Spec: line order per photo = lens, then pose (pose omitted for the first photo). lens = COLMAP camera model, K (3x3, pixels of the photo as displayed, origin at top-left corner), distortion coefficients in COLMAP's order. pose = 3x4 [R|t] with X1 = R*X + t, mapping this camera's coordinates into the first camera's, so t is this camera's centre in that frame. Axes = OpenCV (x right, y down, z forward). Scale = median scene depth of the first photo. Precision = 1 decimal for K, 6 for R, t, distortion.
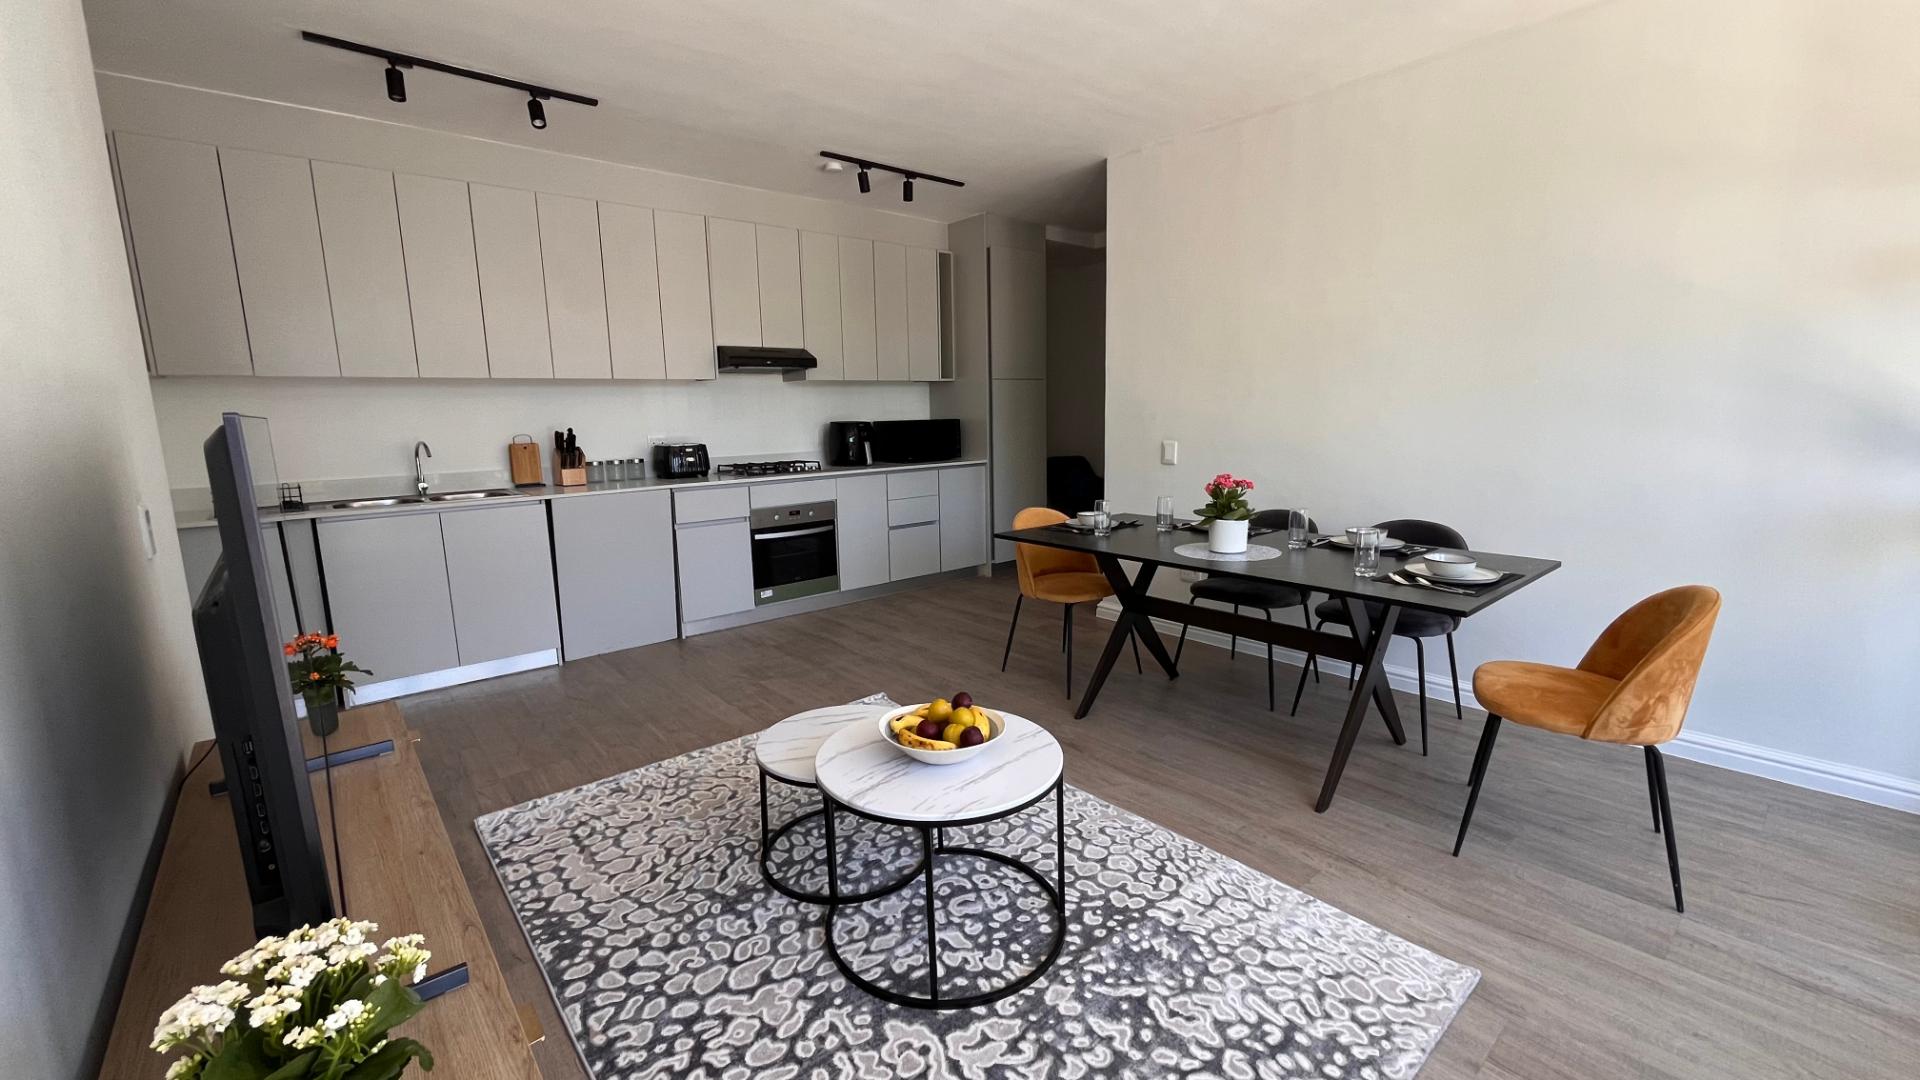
lens RADIAL K [[774.3, 0, 947.6], [0, 774.3, 531.8], [0, 0, 1]] dist [-0.005862, 0.000567]
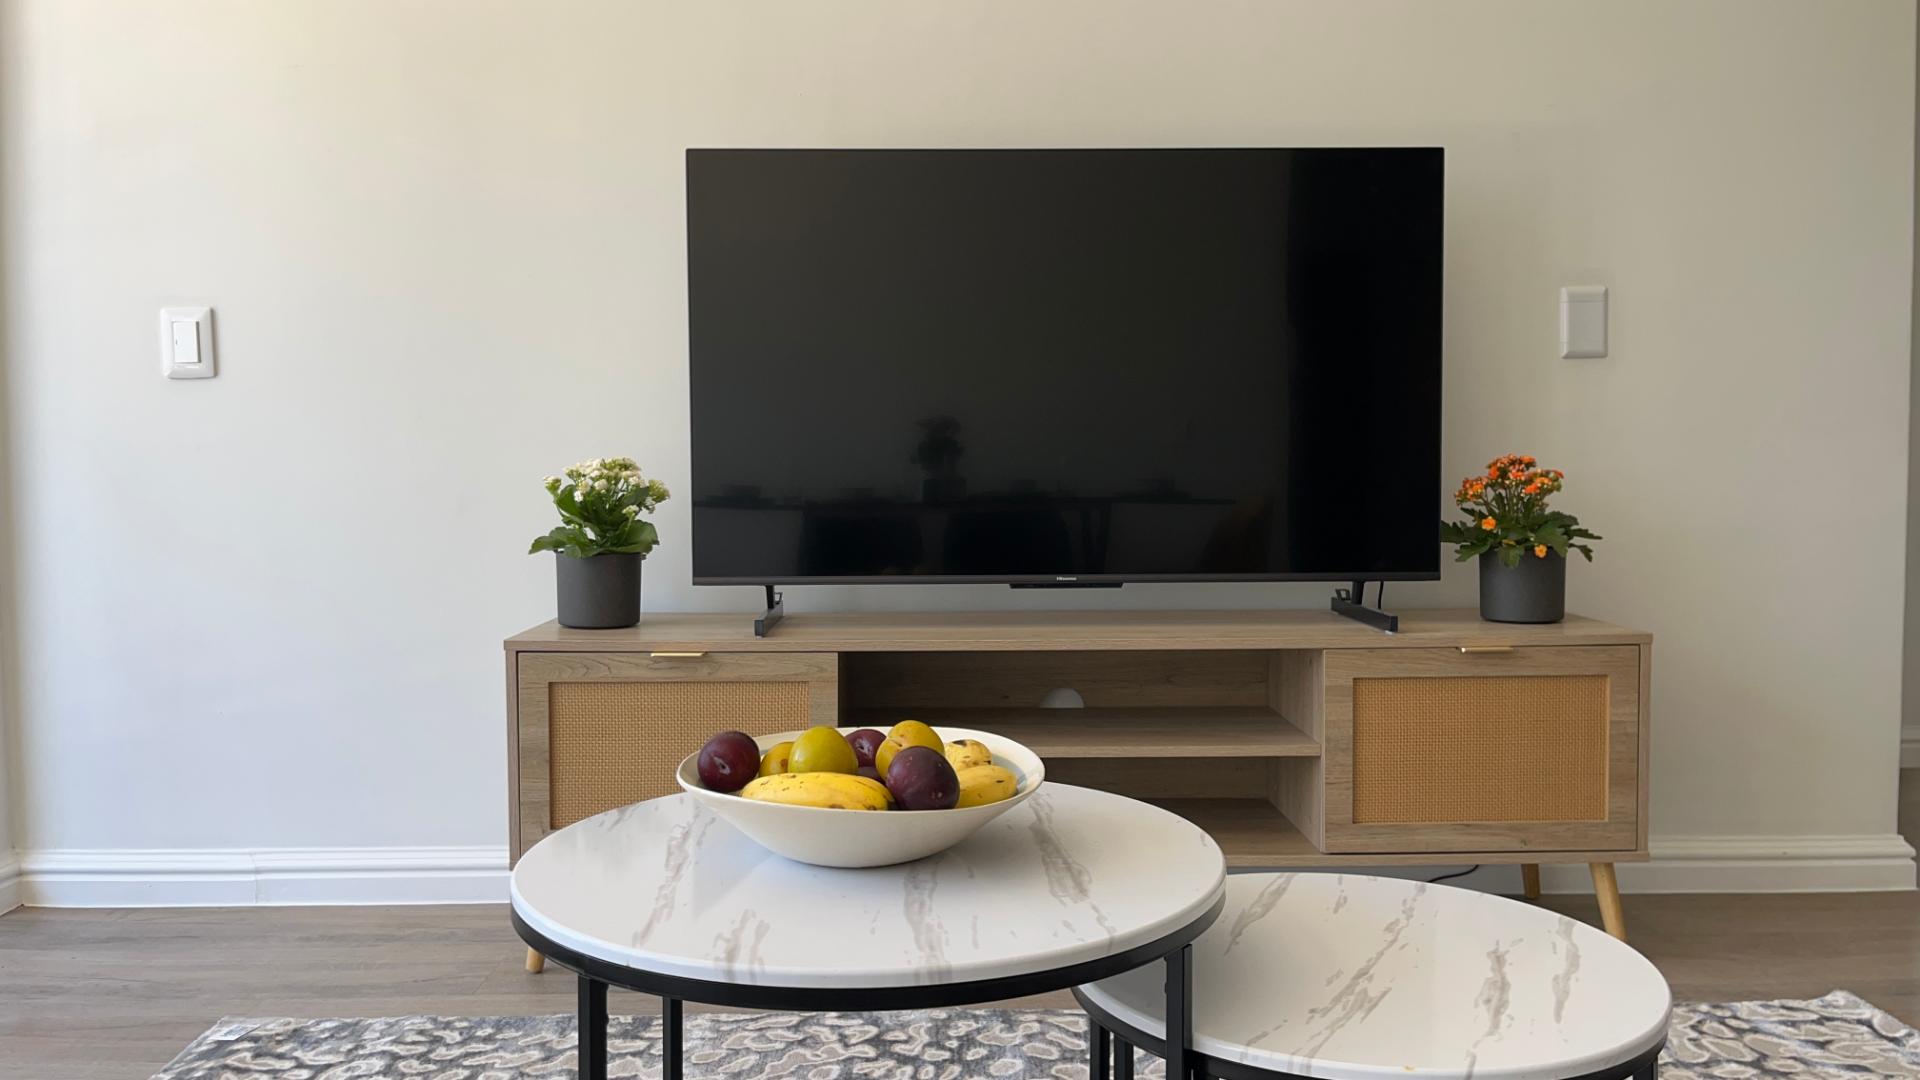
lens RADIAL K [[1447.3, 0, 966.2], [0, 1447.3, 538.7], [0, 0, 1]] dist [0.044223, -0.061455]
pose [[-0.624750, 0.060862, -0.778449, 0.181874], [-0.108323, 0.980562, 0.163599, 0.015363], [0.773275, 0.186532, -0.606014, 0.550163]]
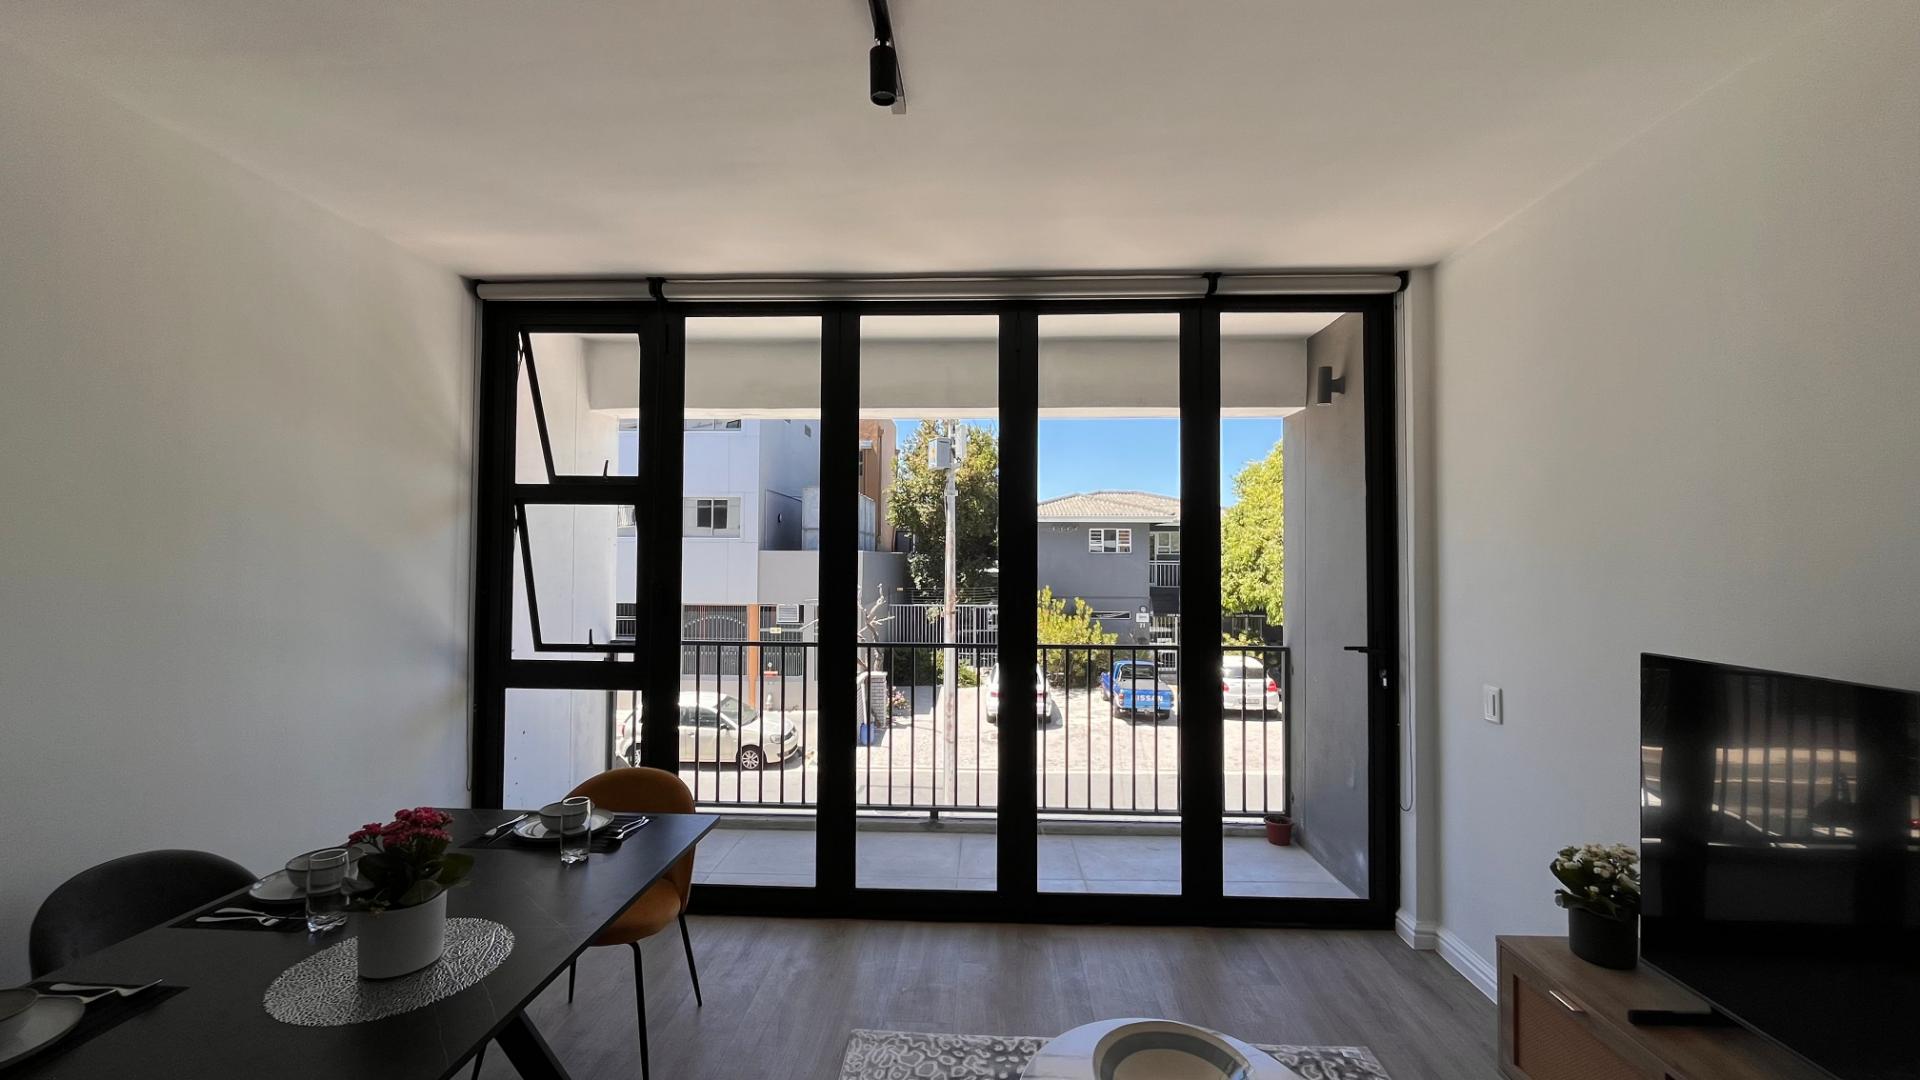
lens RADIAL K [[774.3, 0, 950.6], [0, 774.3, 527.8], [0, 0, 1]] dist [-0.005862, 0.000567]
pose [[-0.736868, 0.044140, 0.674594, -0.151484], [0.119411, 0.990674, 0.065613, -0.145417], [-0.665407, 0.128902, -0.735267, 0.646319]]
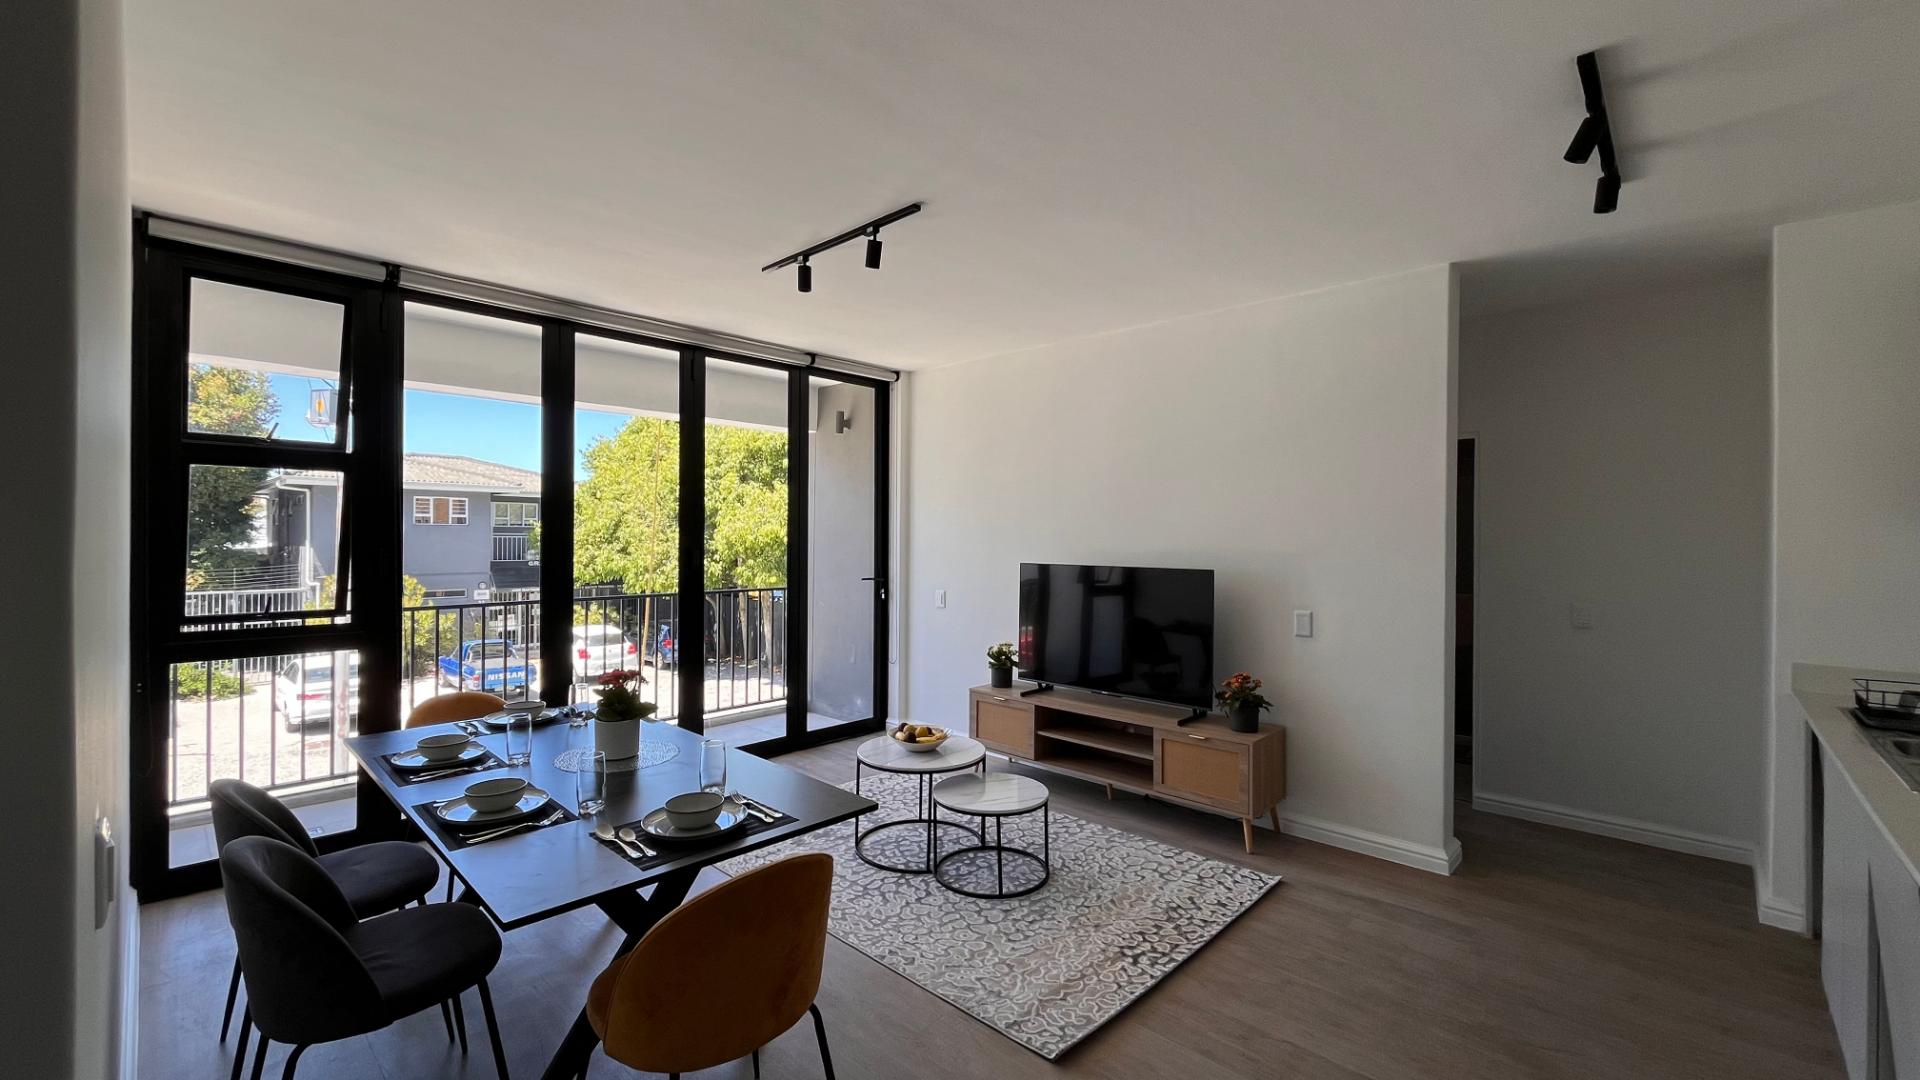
lens RADIAL K [[774.3, 0, 953.2], [0, 774.3, 538.9], [0, 0, 1]] dist [-0.005862, 0.000567]
pose [[-0.994046, 0.016101, -0.107762, 0.043641], [-0.002057, 0.986072, 0.166309, -0.215124], [0.108938, 0.165540, -0.980168, 1.100306]]
